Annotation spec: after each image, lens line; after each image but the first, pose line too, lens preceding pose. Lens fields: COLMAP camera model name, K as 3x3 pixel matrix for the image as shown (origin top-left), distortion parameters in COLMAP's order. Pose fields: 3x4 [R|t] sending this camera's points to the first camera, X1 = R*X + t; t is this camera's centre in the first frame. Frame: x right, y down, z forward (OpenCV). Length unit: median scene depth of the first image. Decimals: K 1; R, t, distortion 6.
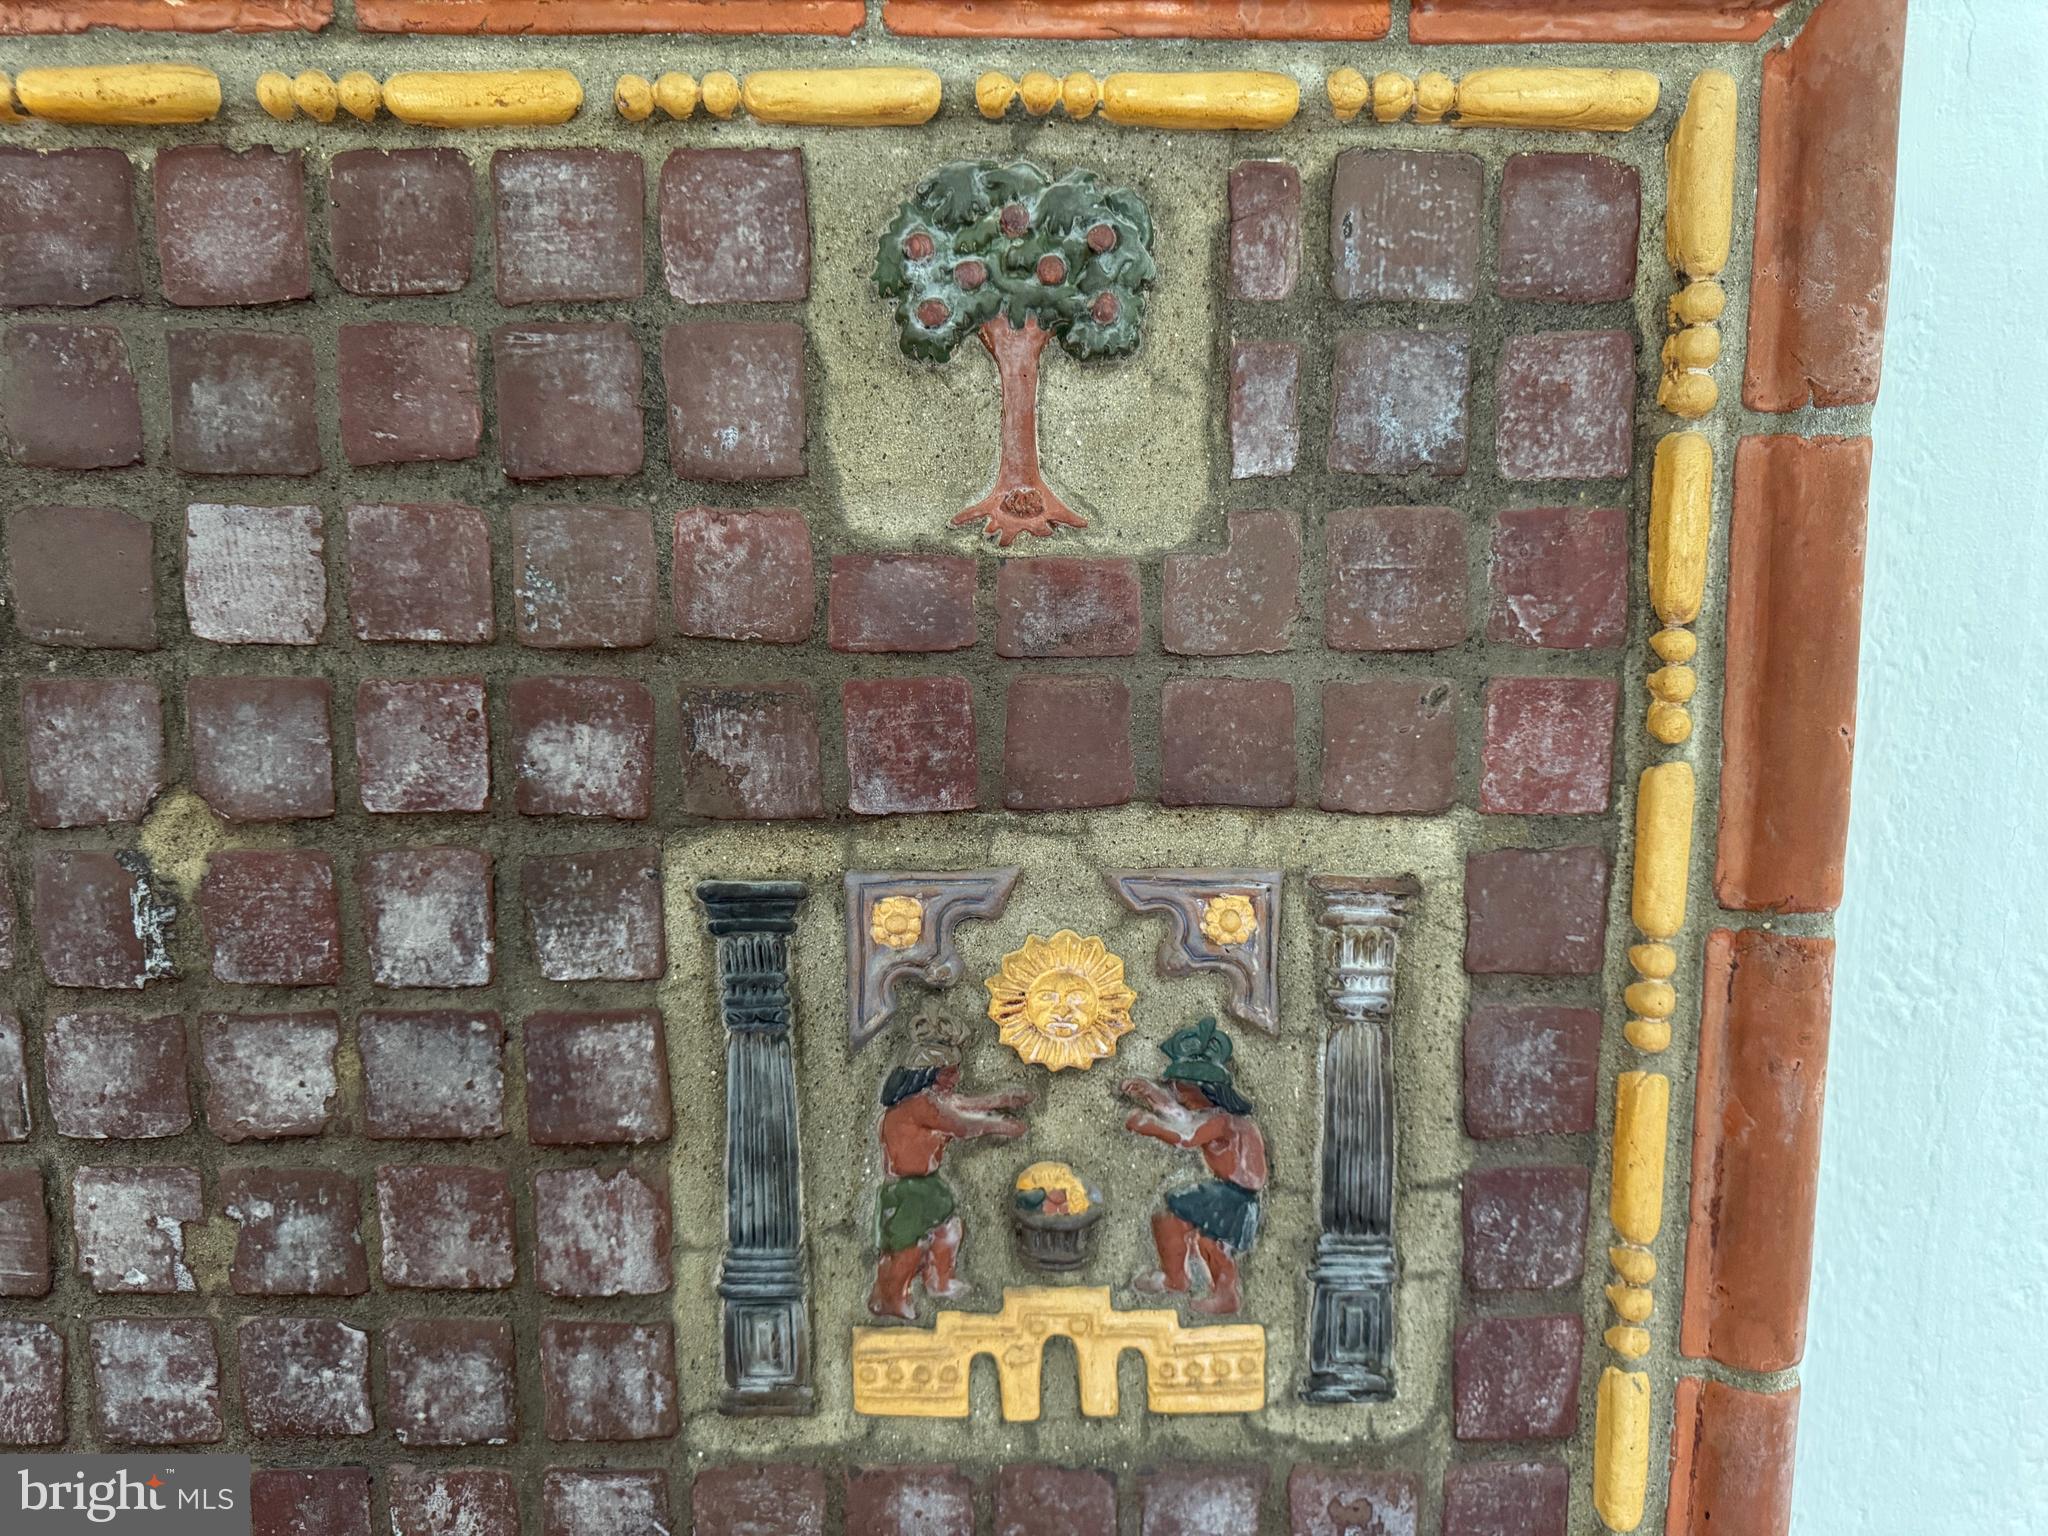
lens RADIAL K [[1486.0, 0, 1024.0], [0, 1486.0, 768.0], [0, 0, 1]] dist [-0.005397, -0.005546]
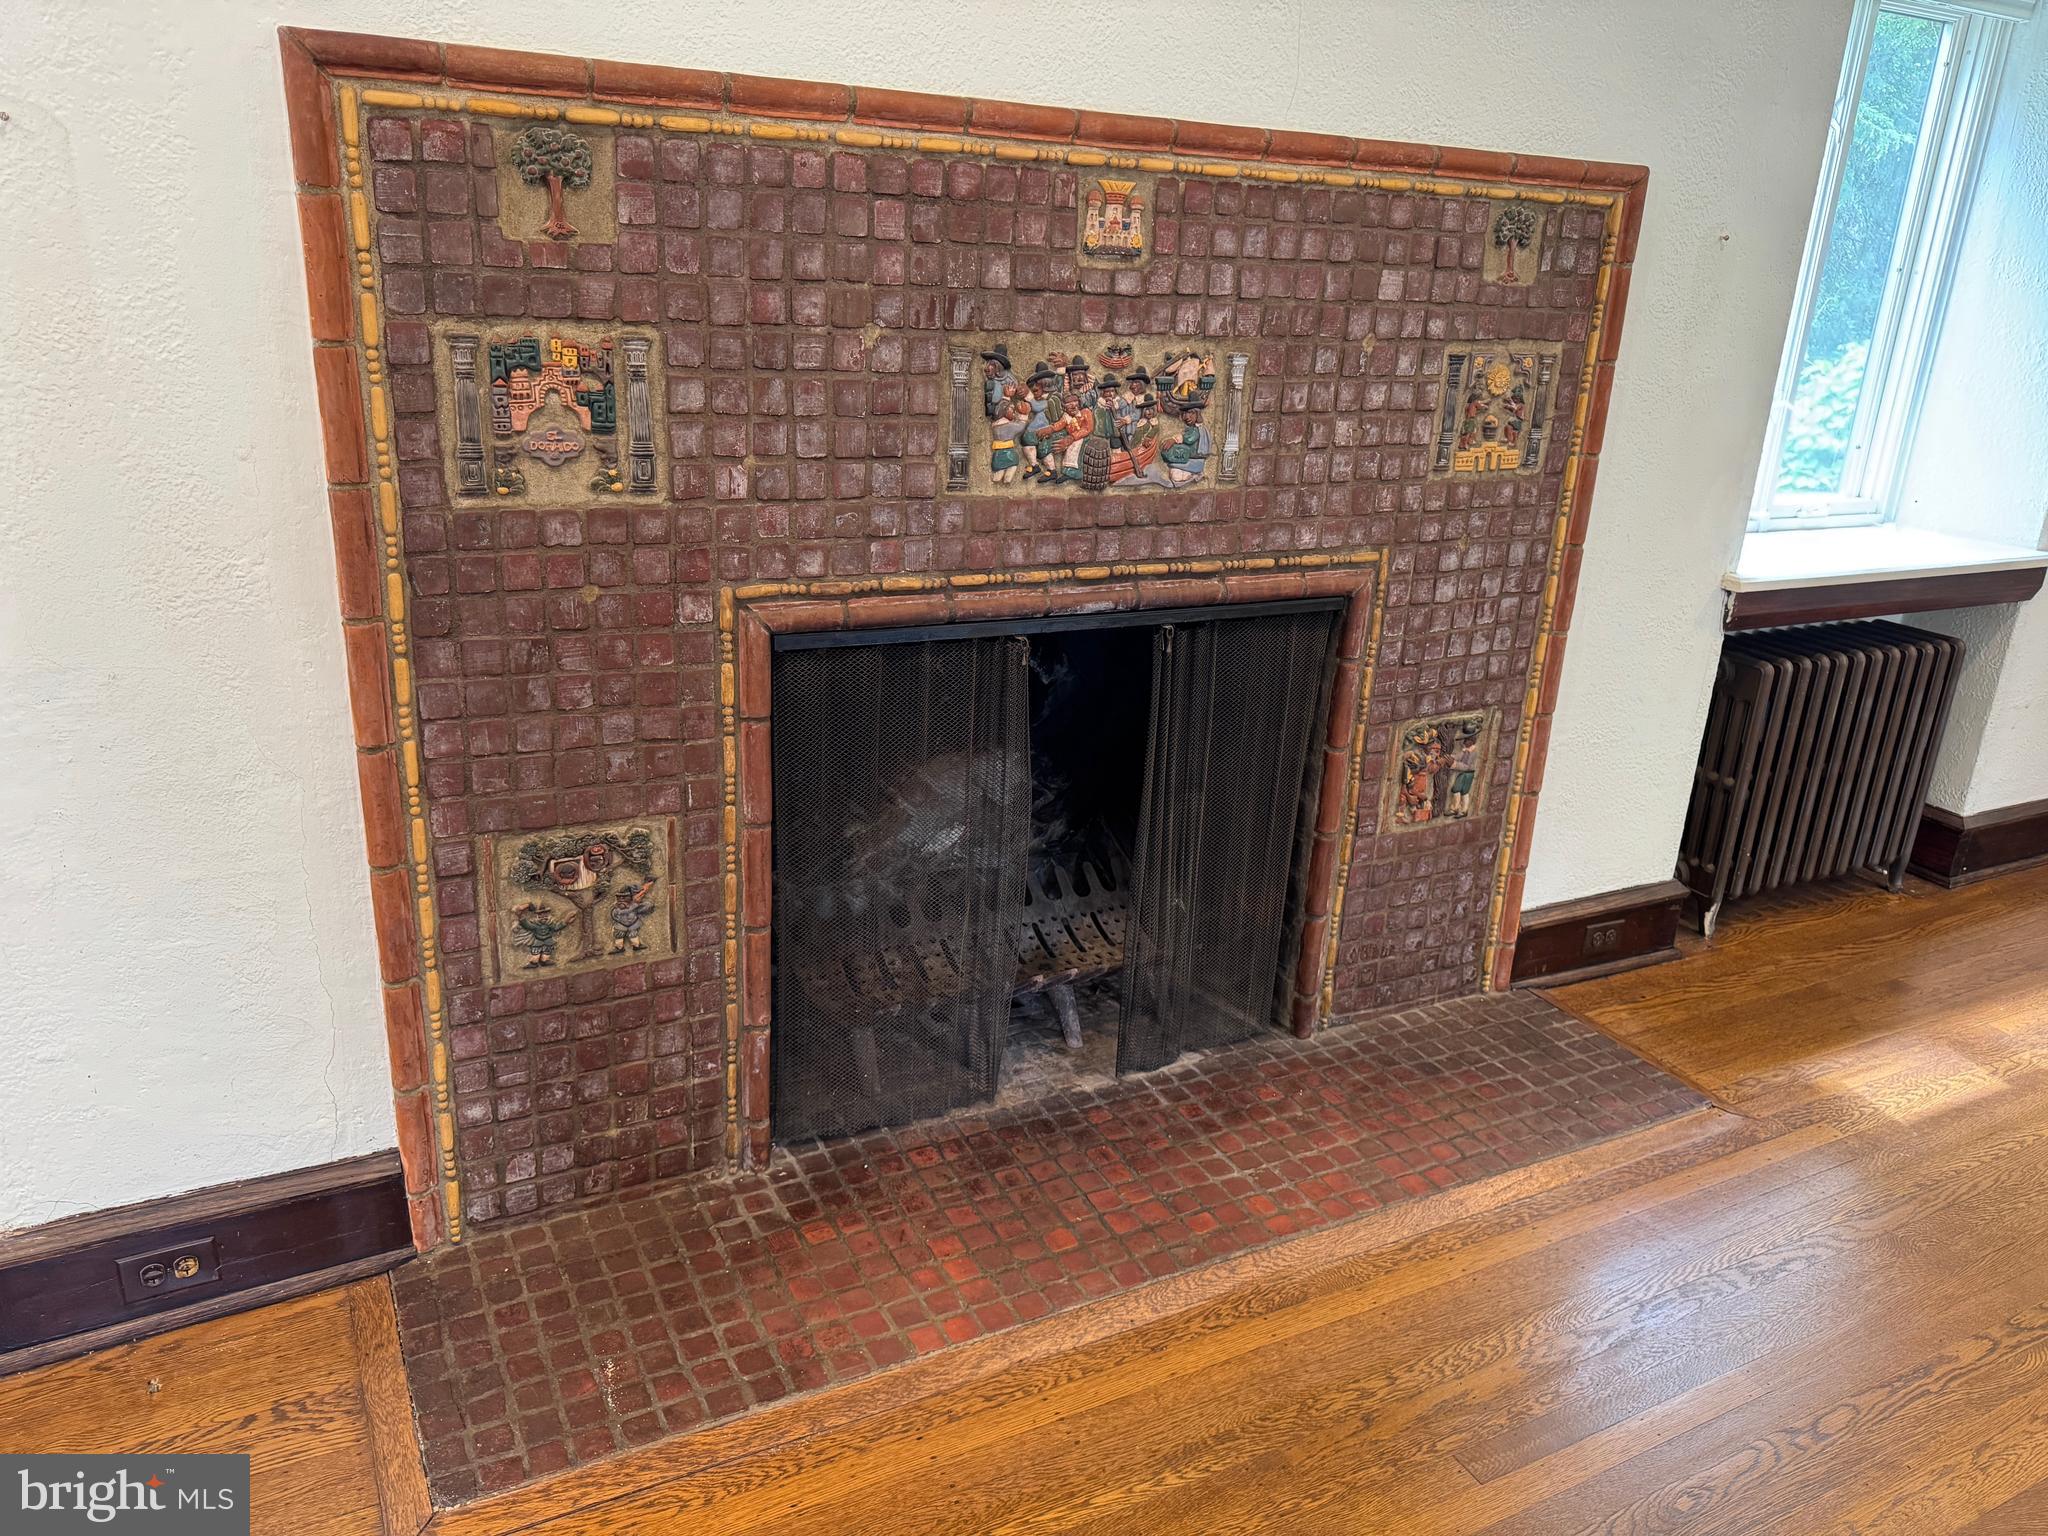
lens RADIAL K [[1427.0, 0, 1024.0], [0, 1427.0, 768.0], [0, 0, 1]] dist [0.180881, -0.386235]
pose [[0.892211, -0.113083, 0.437233, -3.716774], [0.019497, 0.976886, 0.212871, 0.362854], [-0.451199, -0.181401, 0.873793, -2.811603]]
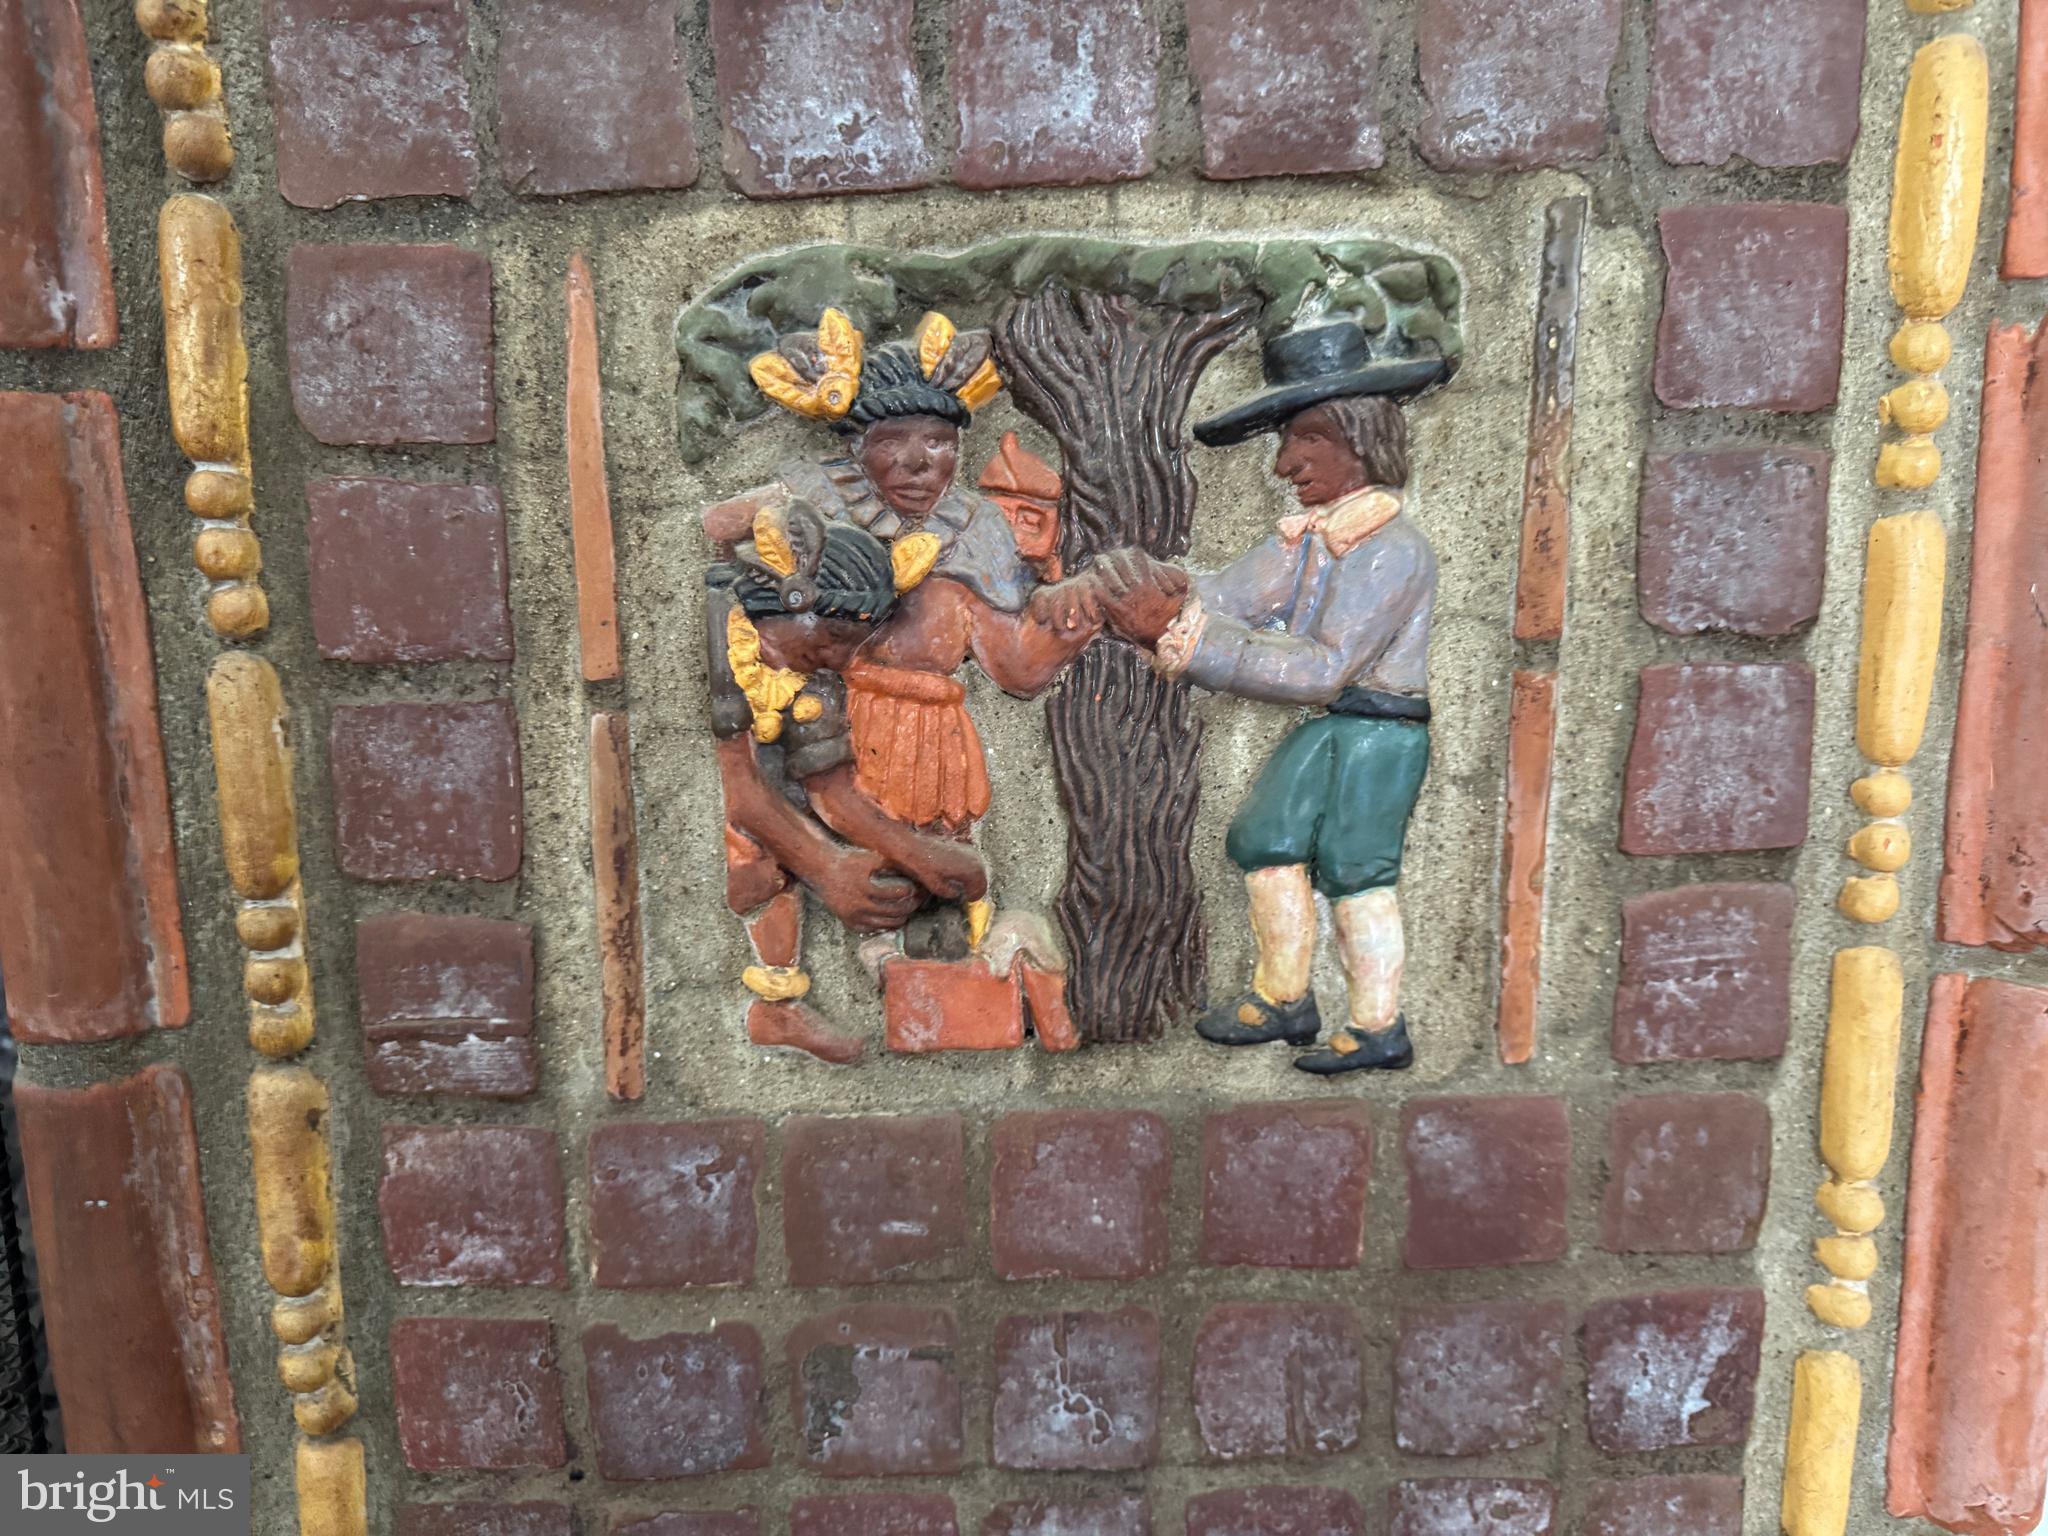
lens RADIAL K [[1472.1, 0, 1024.0], [0, 1472.1, 768.0], [0, 0, 1]] dist [0.003831, -0.005348]
pose [[0.999824, -0.012545, 0.013927, -0.016446], [0.012072, 0.999364, 0.033566, 1.572345], [-0.014339, -0.033392, 0.999339, 0.477013]]
